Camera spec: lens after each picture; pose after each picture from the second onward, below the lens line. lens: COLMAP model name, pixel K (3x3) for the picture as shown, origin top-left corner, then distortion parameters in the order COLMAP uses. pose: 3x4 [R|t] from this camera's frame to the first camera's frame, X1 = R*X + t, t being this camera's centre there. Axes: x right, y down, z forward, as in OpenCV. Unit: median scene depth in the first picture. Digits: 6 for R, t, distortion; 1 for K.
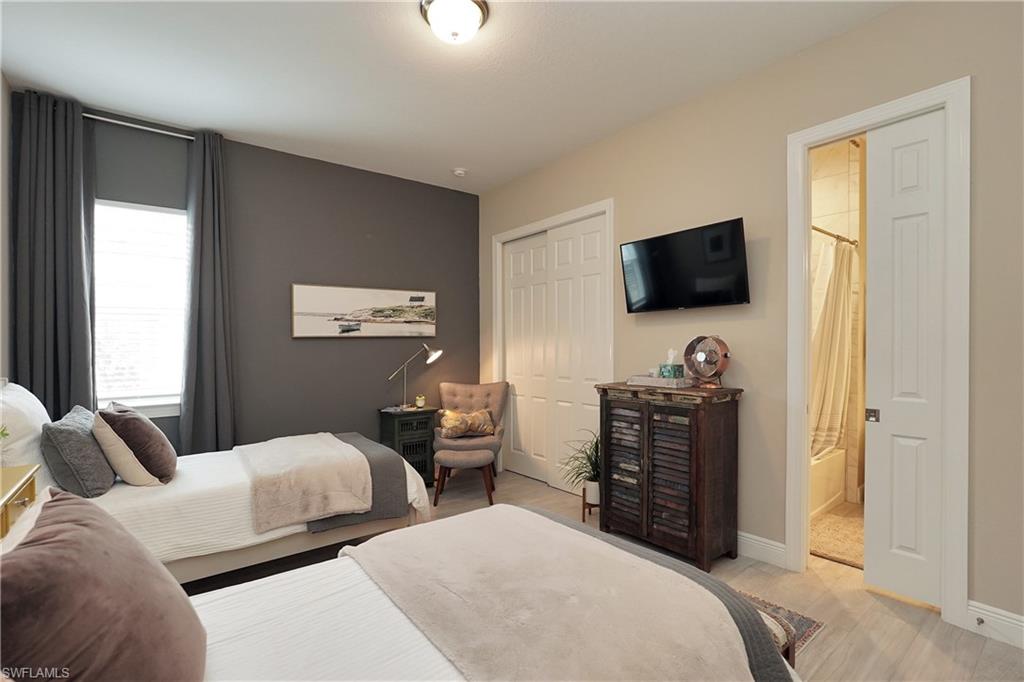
lens RADIAL K [[468.1, 0, 517.7], [0, 468.1, 347.2], [0, 0, 1]] dist [-0.011372, 0.000436]
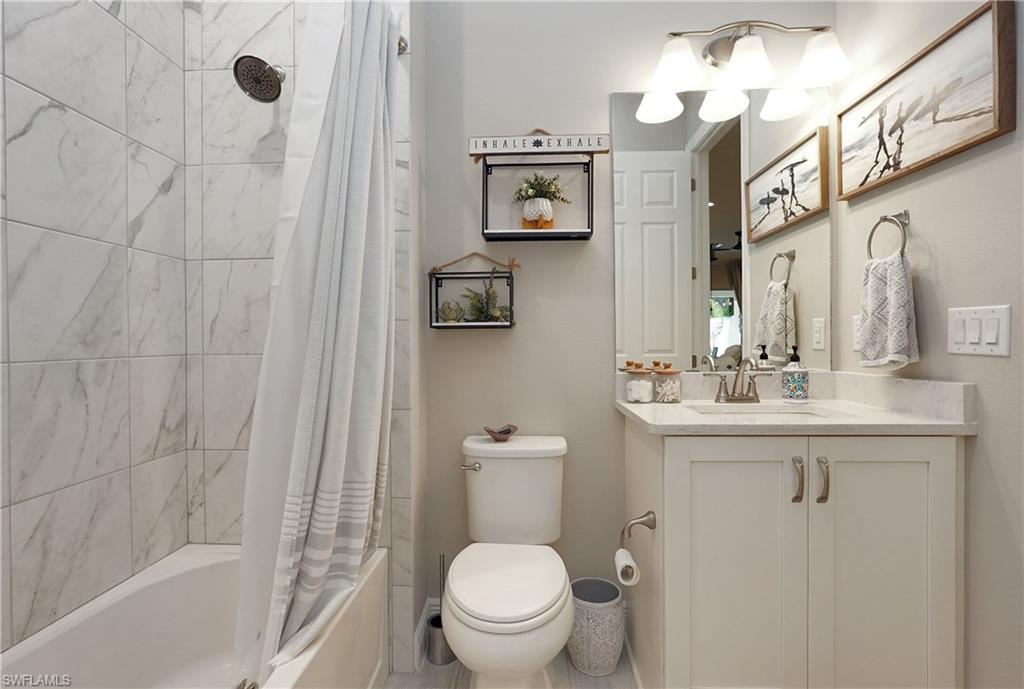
lens RADIAL K [[468.1, 0, 511.8], [0, 468.1, 344.7], [0, 0, 1]] dist [-0.011372, 0.000436]
pose [[0.655950, -0.008142, 0.754761, 0.391949], [0.015955, 0.999868, -0.003080, 0.037734], [-0.754636, 0.014063, 0.655993, 0.541551]]
